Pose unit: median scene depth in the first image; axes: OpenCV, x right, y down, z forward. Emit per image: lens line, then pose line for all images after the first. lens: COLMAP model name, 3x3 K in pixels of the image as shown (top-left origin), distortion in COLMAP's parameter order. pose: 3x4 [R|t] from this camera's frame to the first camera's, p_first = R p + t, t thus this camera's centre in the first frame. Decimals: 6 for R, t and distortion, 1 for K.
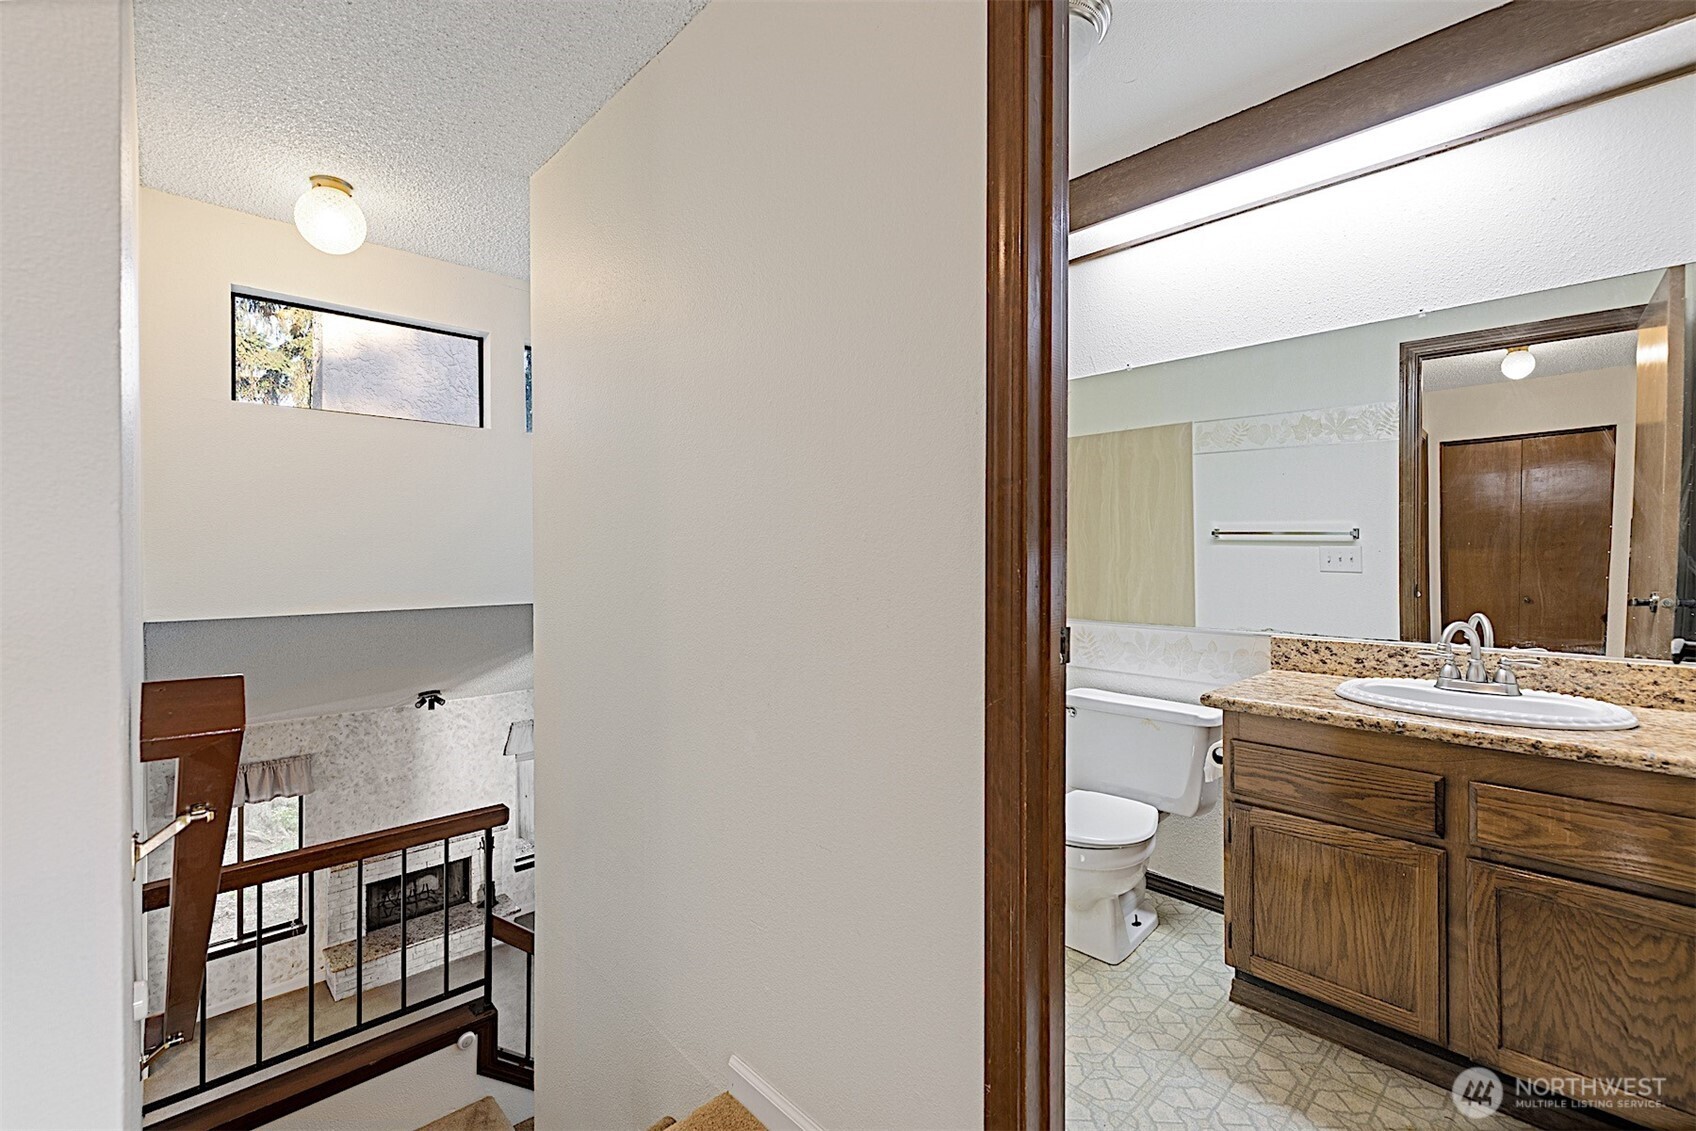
lens RADIAL K [[714.9, 0, 826.9], [0, 714.9, 558.5], [0, 0, 1]] dist [-0.000079, 0.000153]
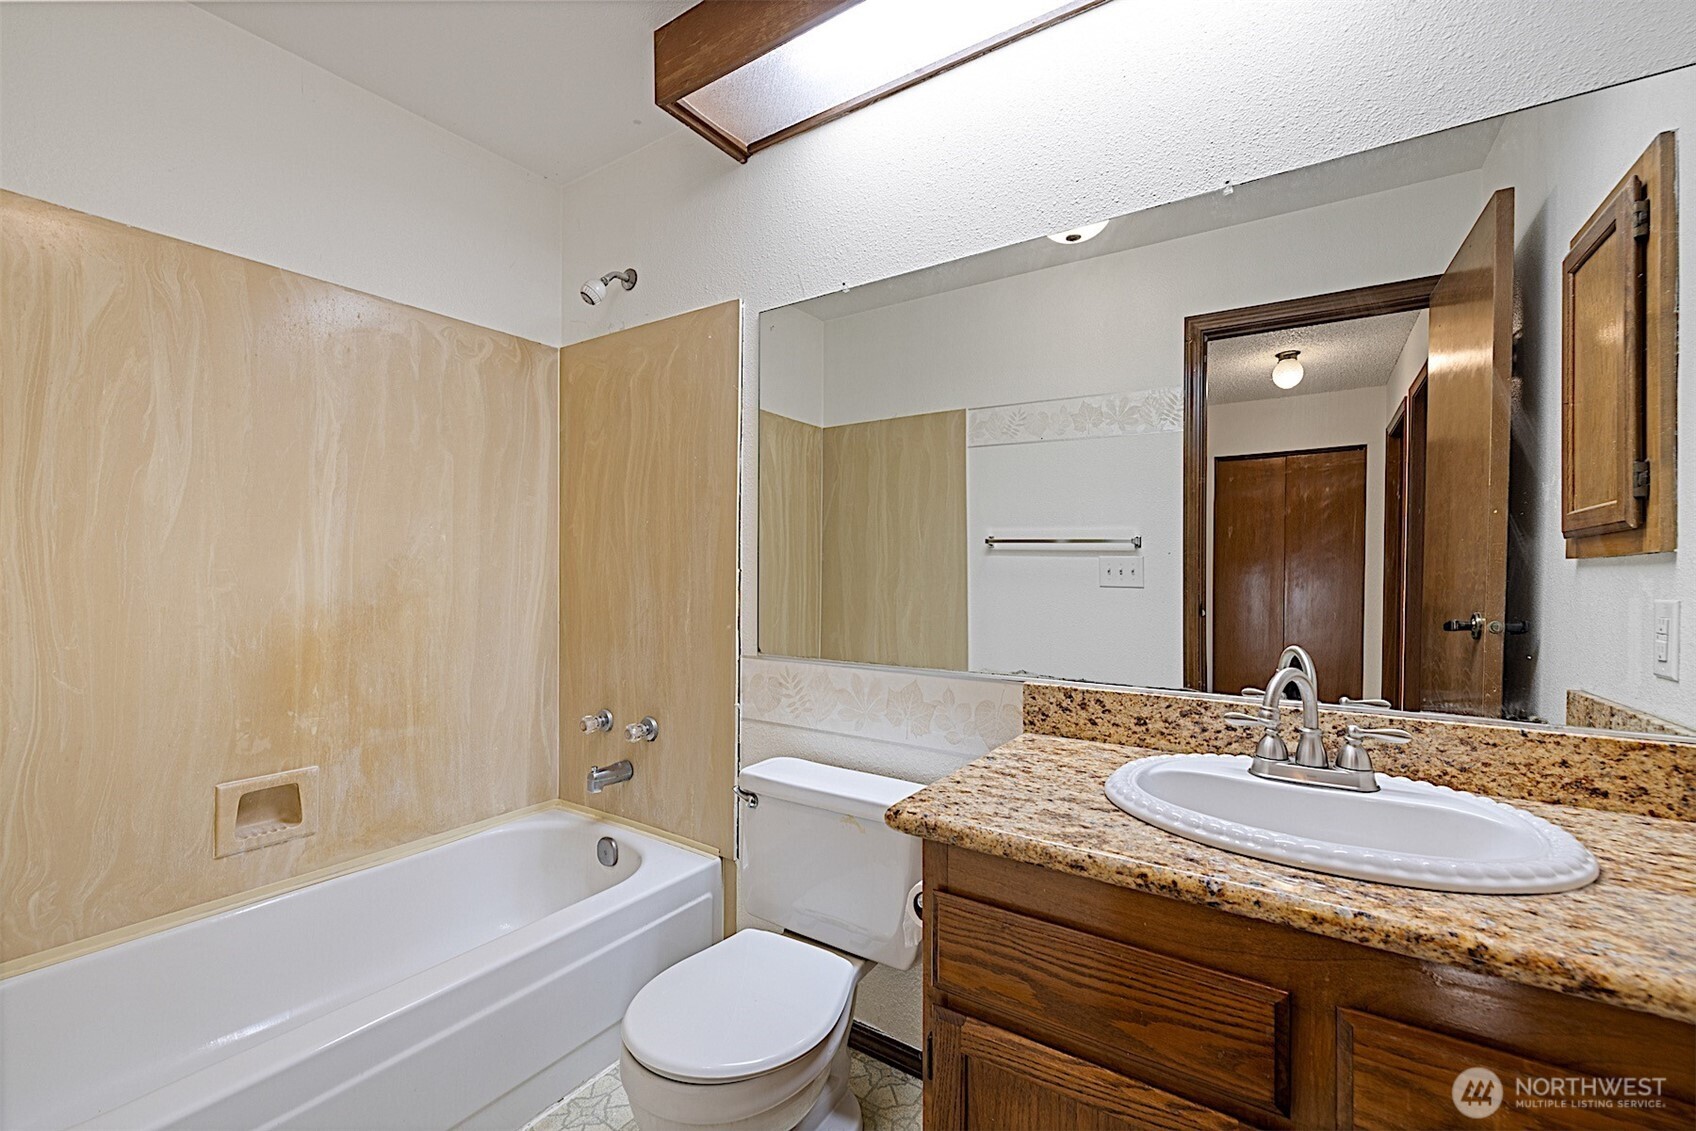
lens RADIAL K [[698.9, 0, 817.3], [0, 698.9, 578.3], [0, 0, 1]] dist [-0.001971, -0.000162]
pose [[0.978680, 0.003062, 0.205368, 0.369559], [-0.003632, 0.999991, 0.002397, 0.013642], [-0.205359, -0.003092, 0.978682, 0.498389]]
